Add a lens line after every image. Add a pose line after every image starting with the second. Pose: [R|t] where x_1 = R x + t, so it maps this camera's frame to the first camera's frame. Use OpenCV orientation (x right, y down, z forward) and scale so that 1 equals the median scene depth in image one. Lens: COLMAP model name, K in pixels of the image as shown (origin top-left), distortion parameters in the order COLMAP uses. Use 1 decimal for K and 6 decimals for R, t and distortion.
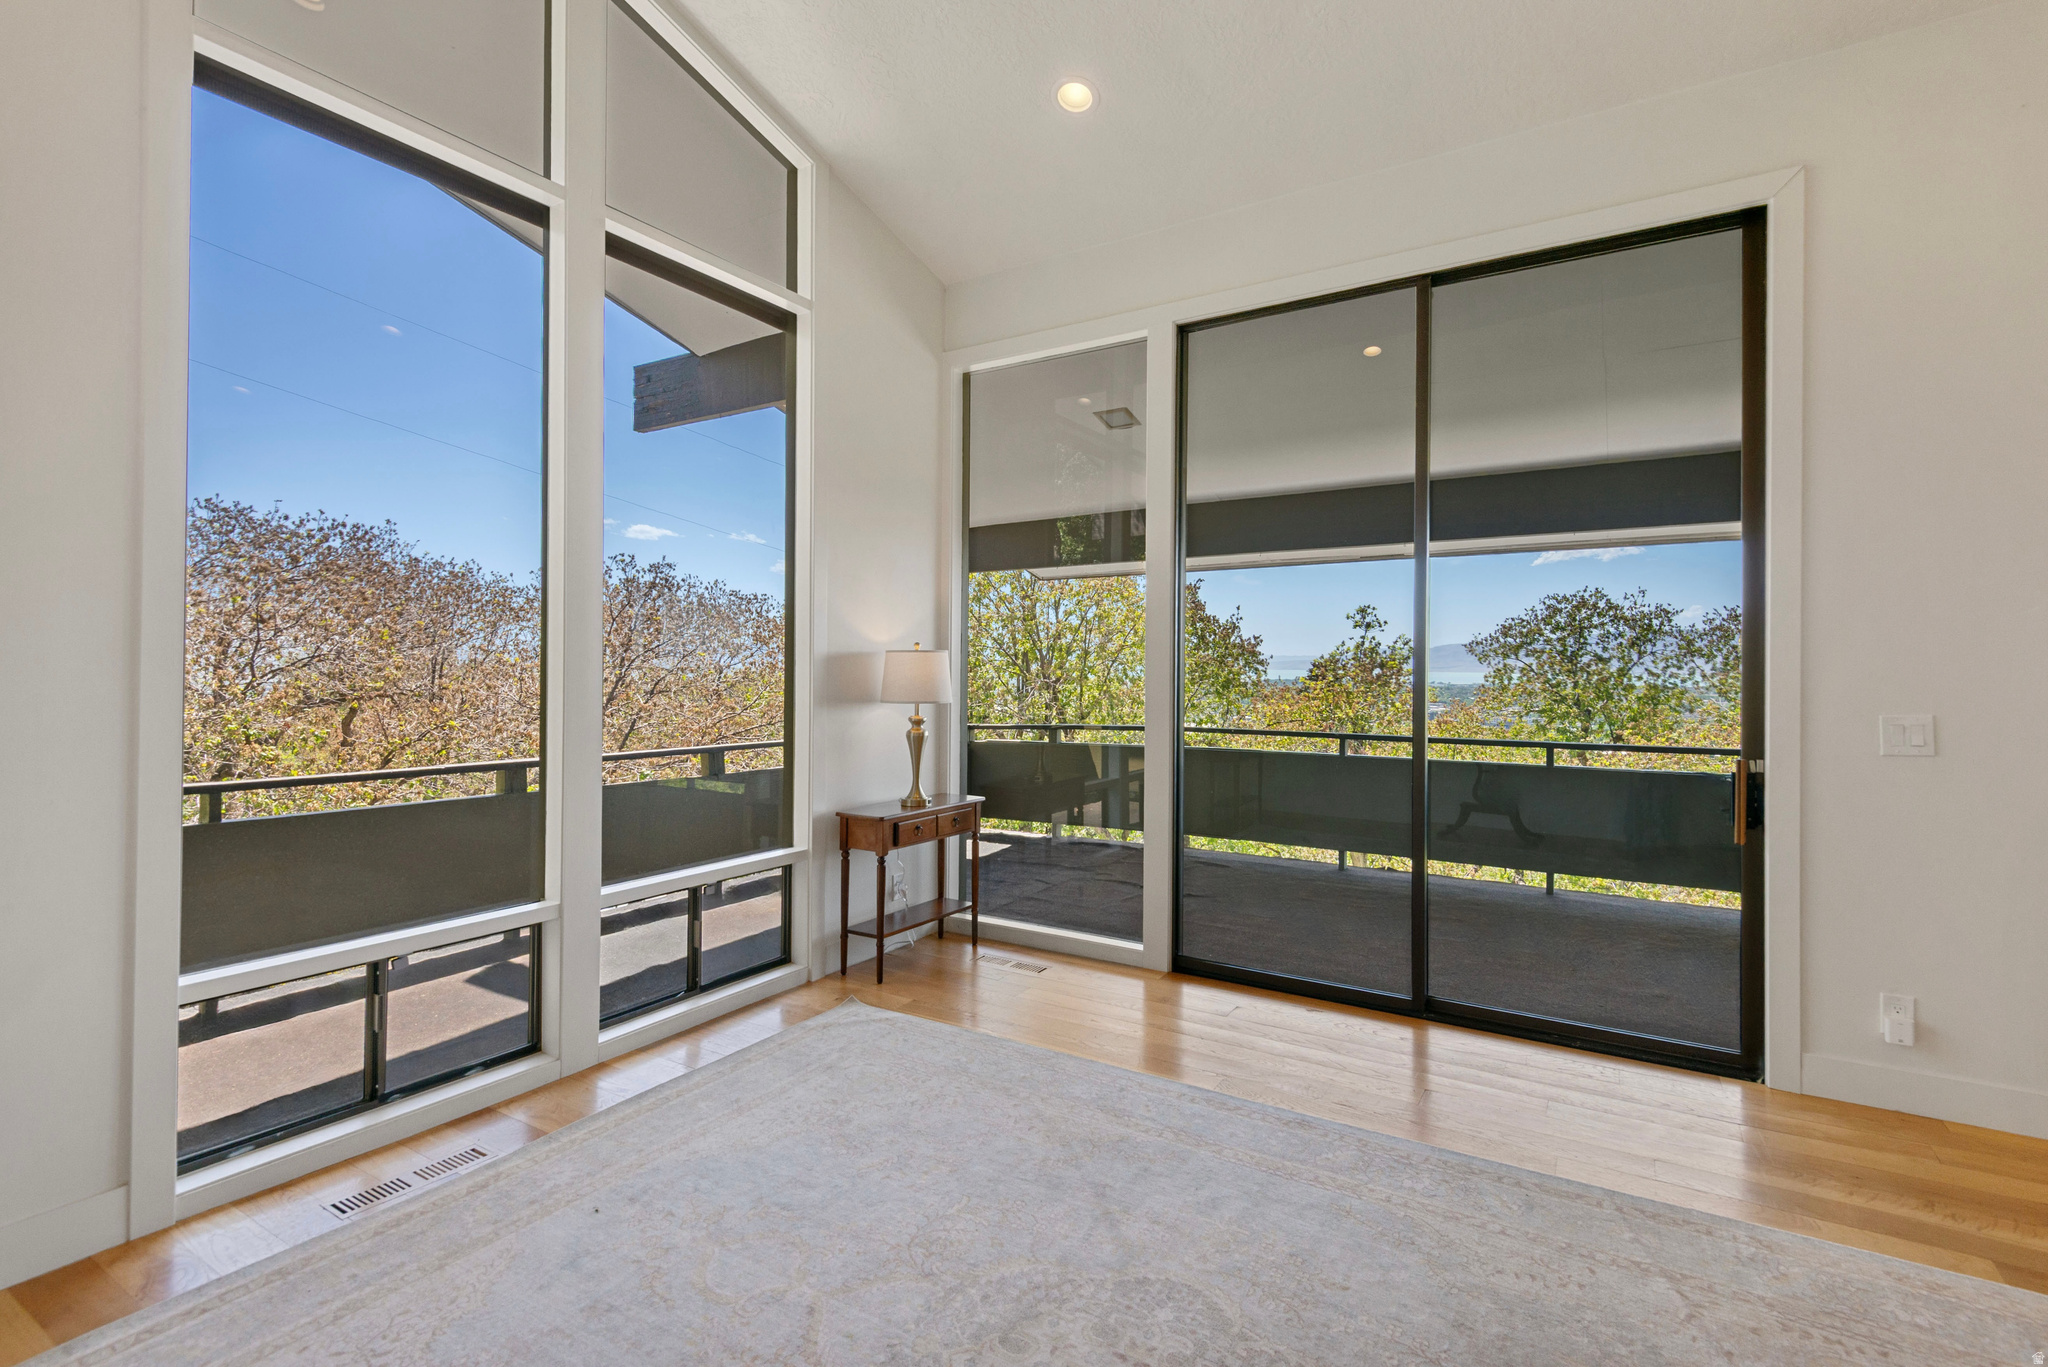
lens RADIAL K [[943.6, 0, 1043.4], [0, 943.6, 656.9], [0, 0, 1]] dist [0.014809, -0.003129]
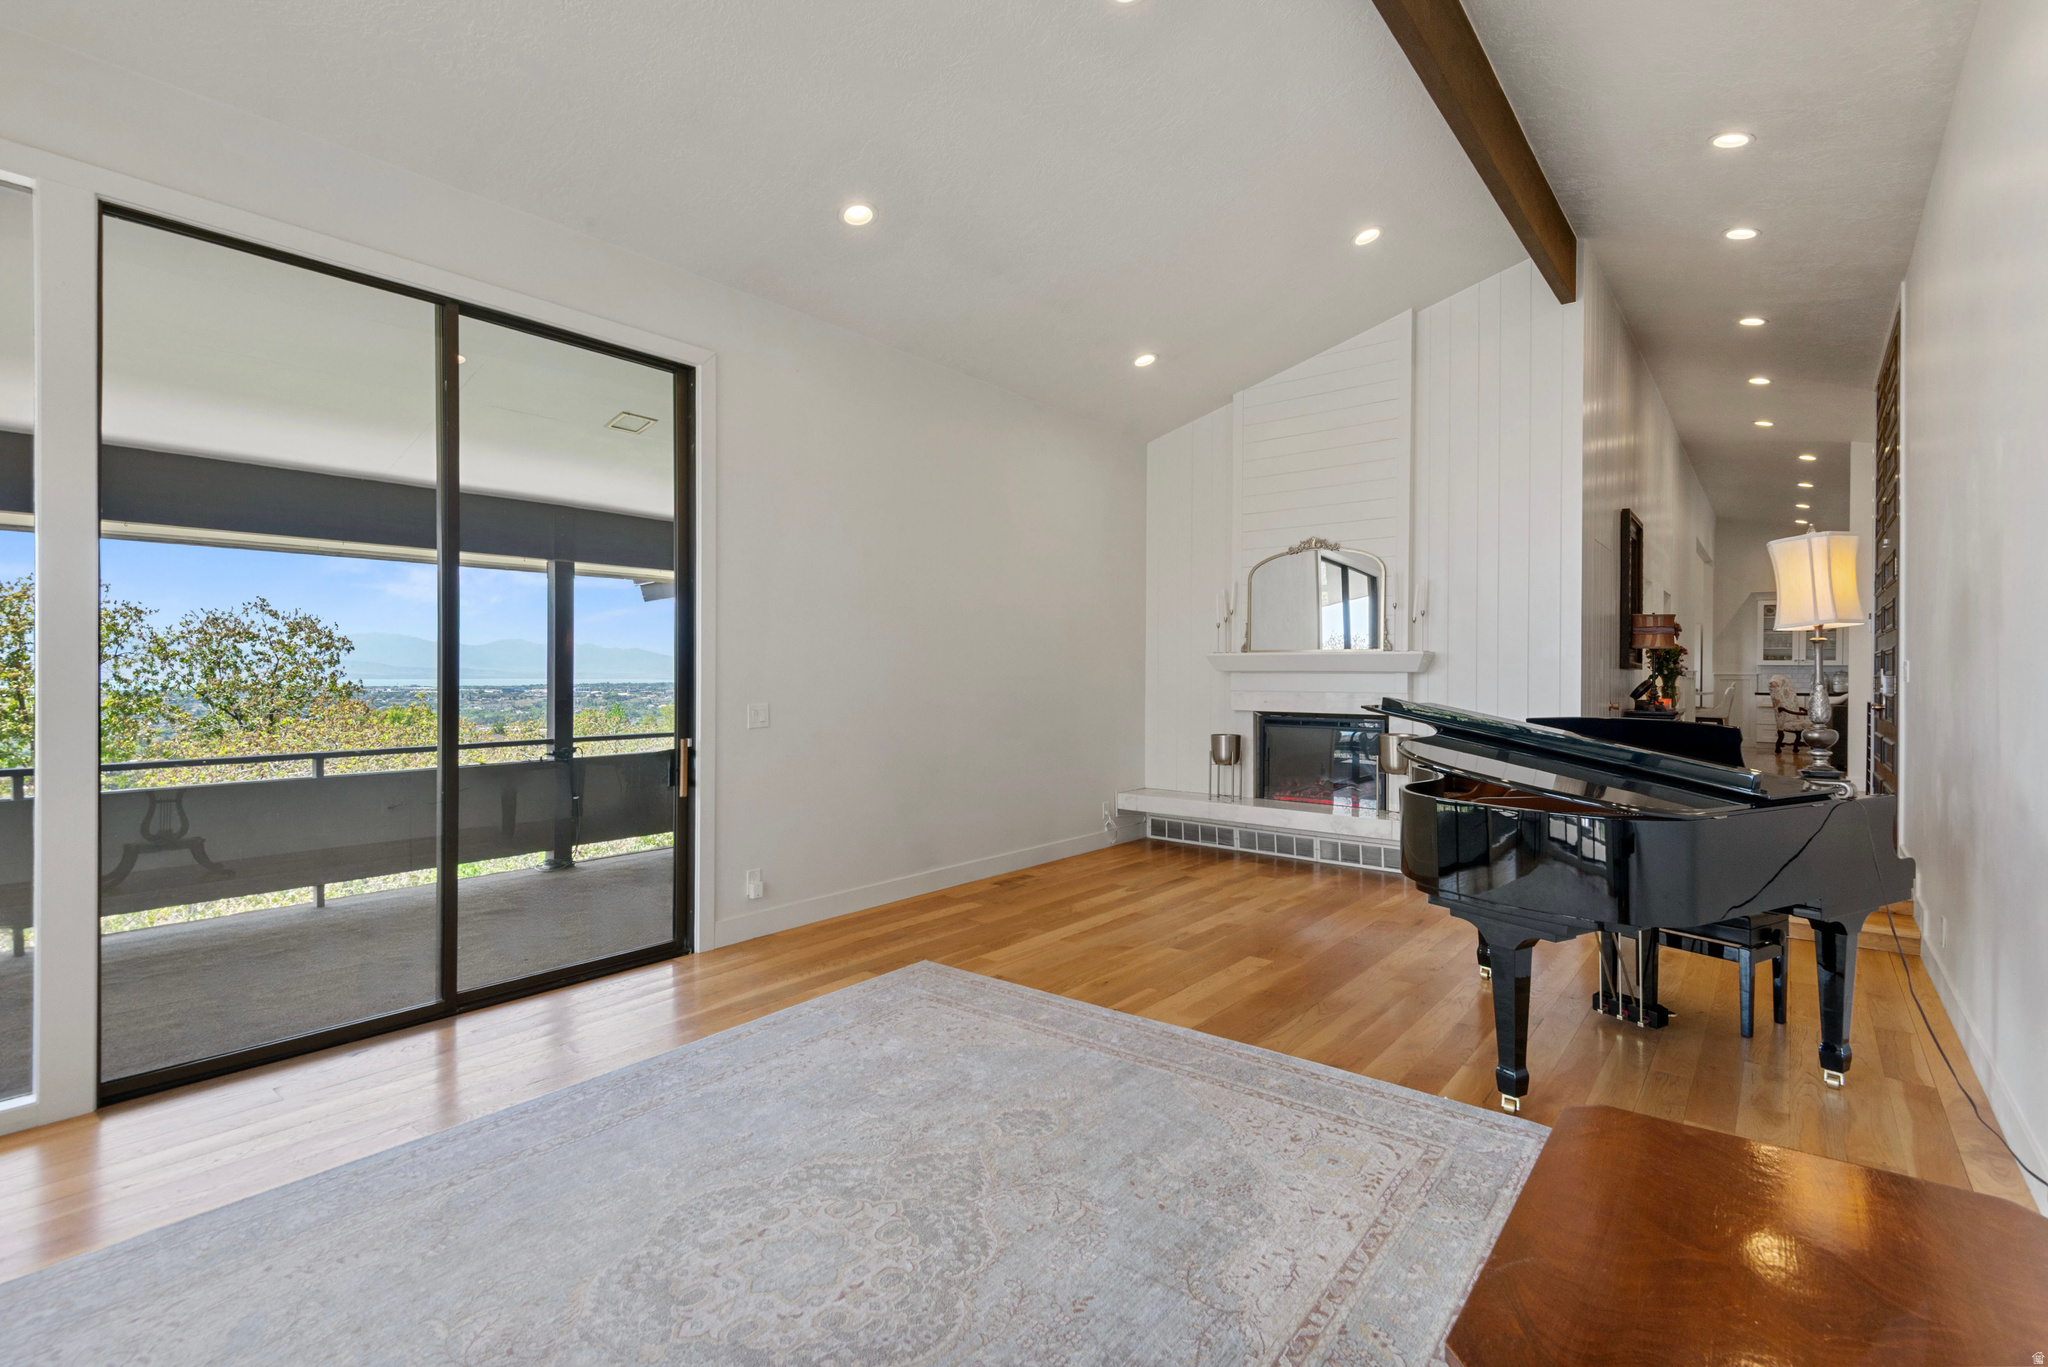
lens RADIAL K [[943.6, 0, 1025.7], [0, 943.6, 672.3], [0, 0, 1]] dist [0.014809, -0.003129]
pose [[0.125632, -0.002903, 0.992073, -0.539961], [-0.009738, 0.999944, 0.004160, -0.005380], [-0.992029, -0.010183, 0.125597, 0.243615]]
